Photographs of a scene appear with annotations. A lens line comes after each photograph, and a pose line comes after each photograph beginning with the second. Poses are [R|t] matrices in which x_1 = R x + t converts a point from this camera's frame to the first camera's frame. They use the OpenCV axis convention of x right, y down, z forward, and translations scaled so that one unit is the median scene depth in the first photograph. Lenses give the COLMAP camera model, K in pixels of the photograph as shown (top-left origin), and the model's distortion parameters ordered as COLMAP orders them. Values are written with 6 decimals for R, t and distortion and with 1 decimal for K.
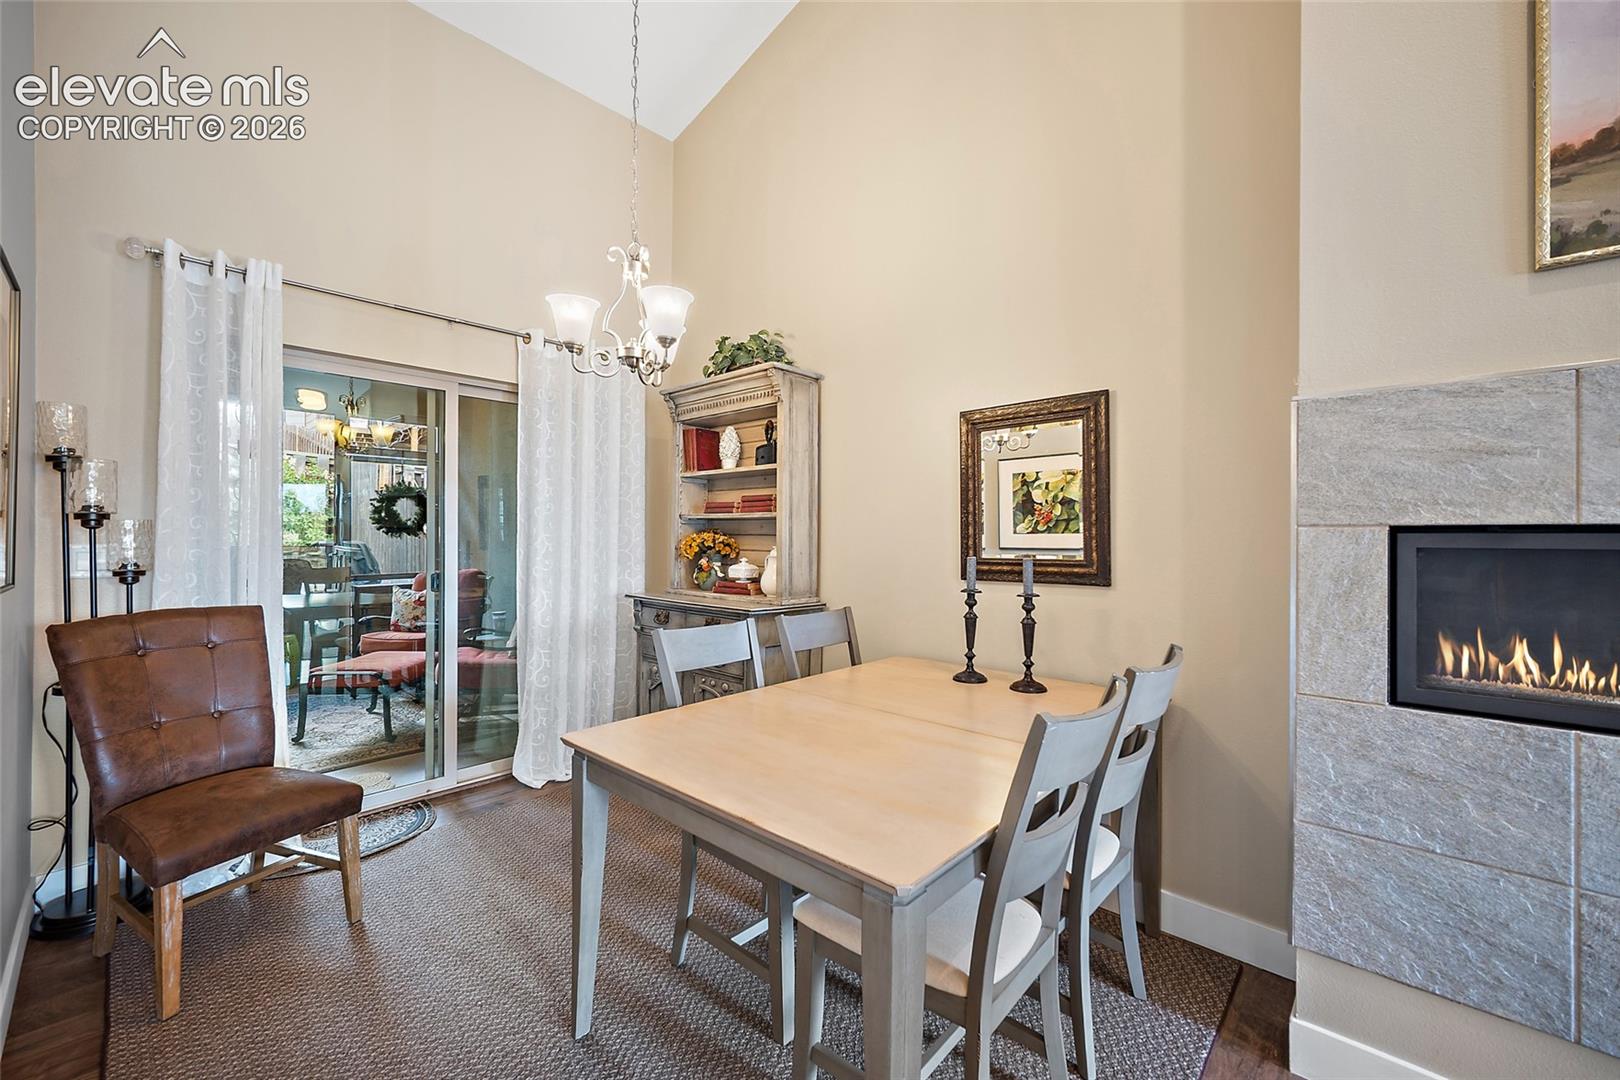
lens RADIAL K [[639.9, 0, 814.2], [0, 639.9, 530.3], [0, 0, 1]] dist [-0.001827, -0.000834]
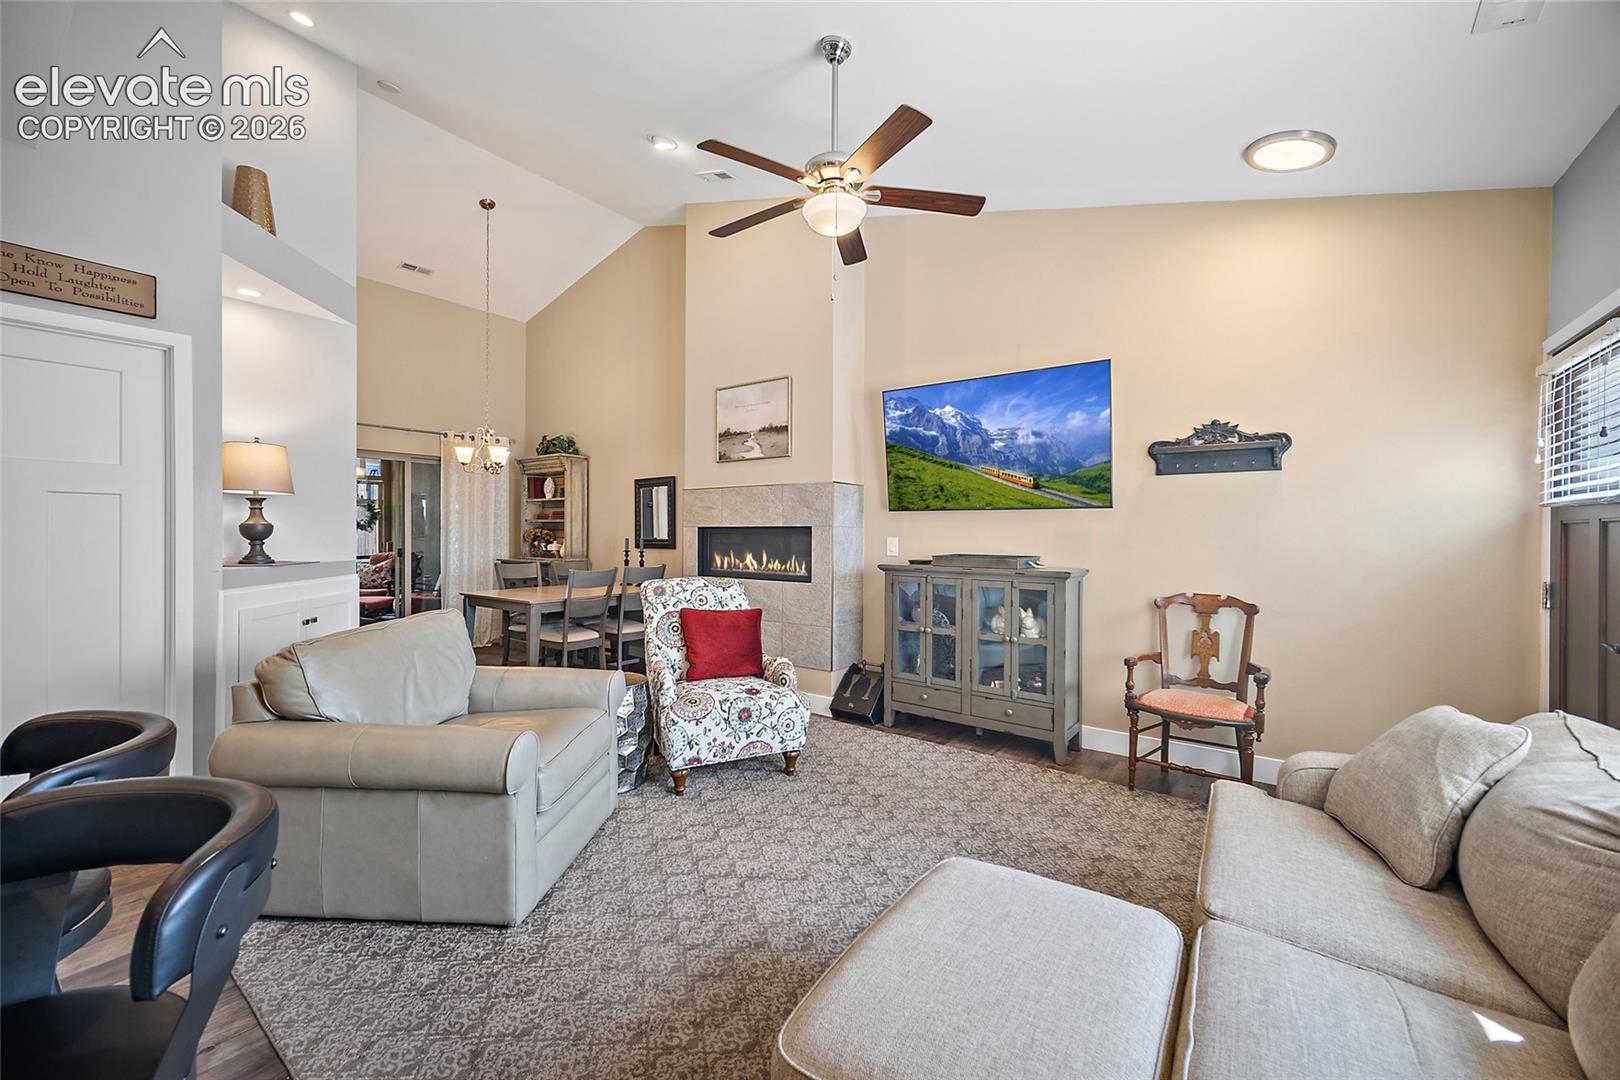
lens RADIAL K [[639.9, 0, 815.6], [0, 639.9, 534.8], [0, 0, 1]] dist [-0.001827, -0.000834]
pose [[0.993364, -0.005798, 0.114869, 0.498923], [0.005200, 0.999971, 0.005506, 0.016011], [-0.114897, -0.004872, 0.993365, -1.188918]]
